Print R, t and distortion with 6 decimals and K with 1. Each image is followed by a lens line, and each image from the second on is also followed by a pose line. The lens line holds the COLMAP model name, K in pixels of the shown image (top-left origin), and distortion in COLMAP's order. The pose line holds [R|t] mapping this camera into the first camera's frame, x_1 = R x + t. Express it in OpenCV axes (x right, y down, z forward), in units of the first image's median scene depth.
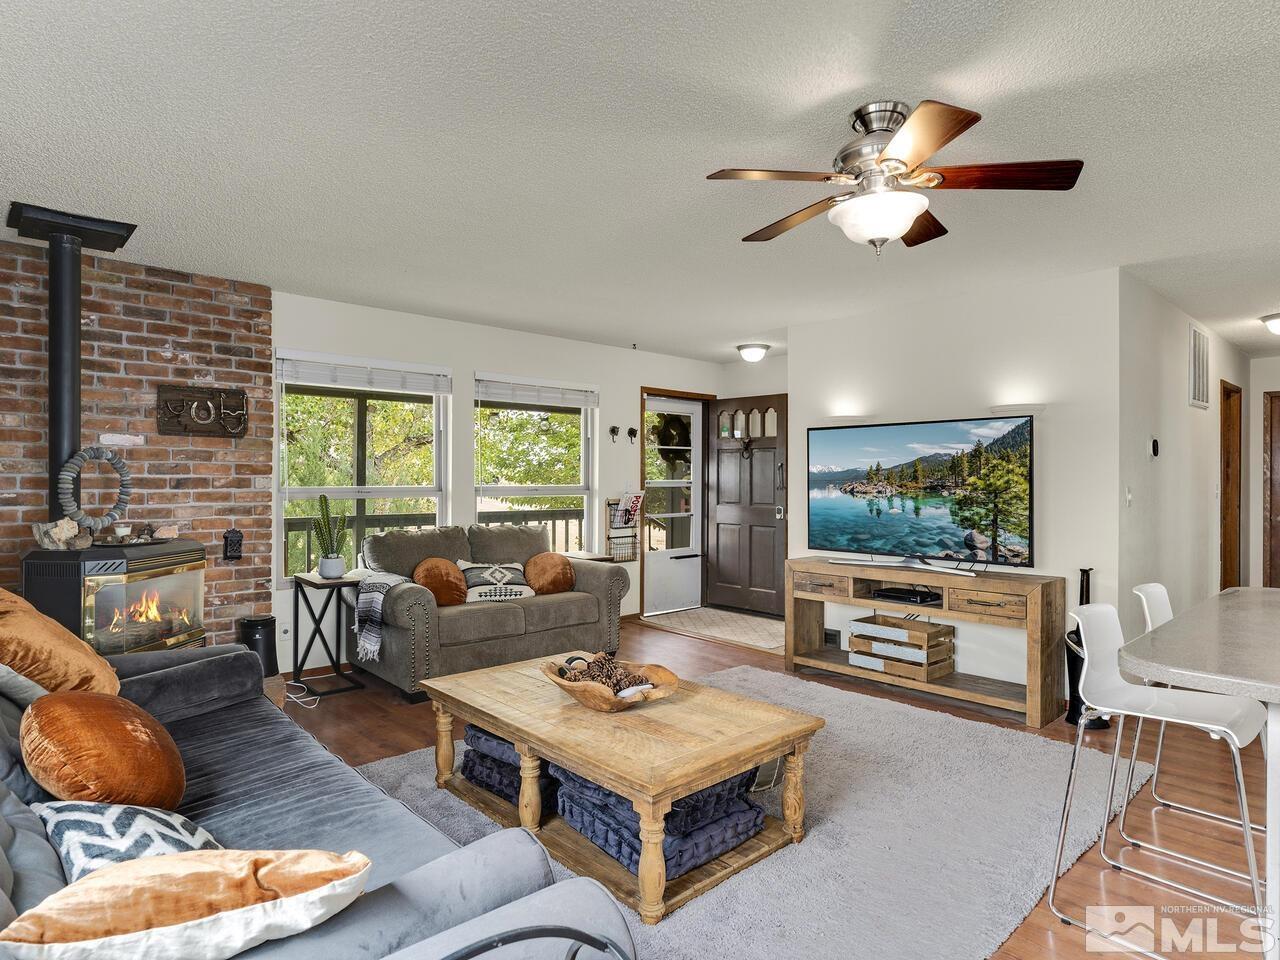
lens RADIAL K [[733.7, 0, 640.0], [0, 733.7, 480.0], [0, 0, 1]] dist [-0.000406, 0.001493]
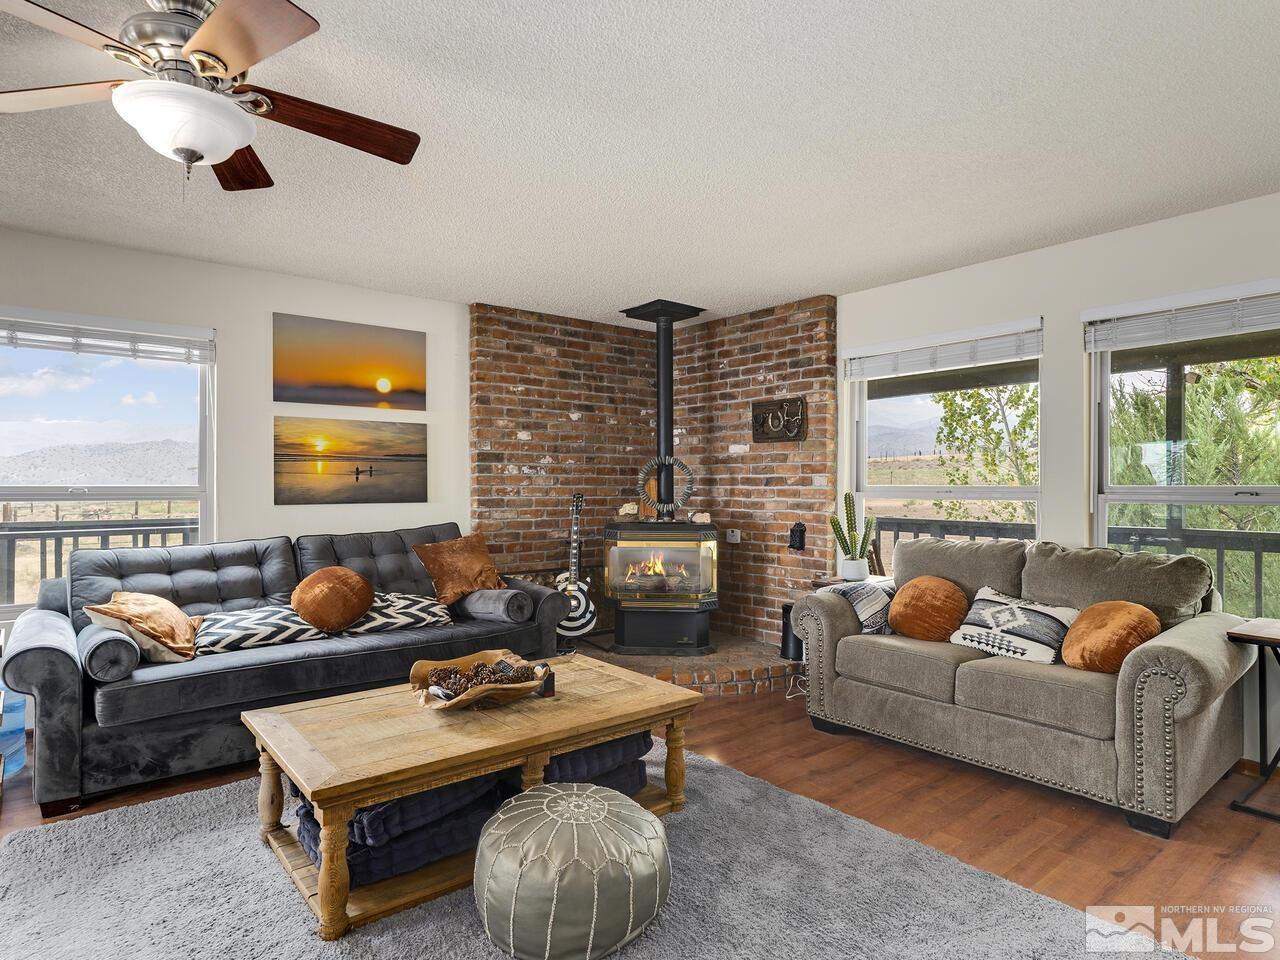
lens RADIAL K [[733.7, 0, 640.0], [0, 733.7, 480.0], [0, 0, 1]] dist [-0.000406, 0.001493]
pose [[-0.056413, -0.010043, -0.998357, 0.588547], [-0.002438, 0.999948, -0.009921, 0.014240], [0.998405, 0.001874, -0.056435, 0.836900]]
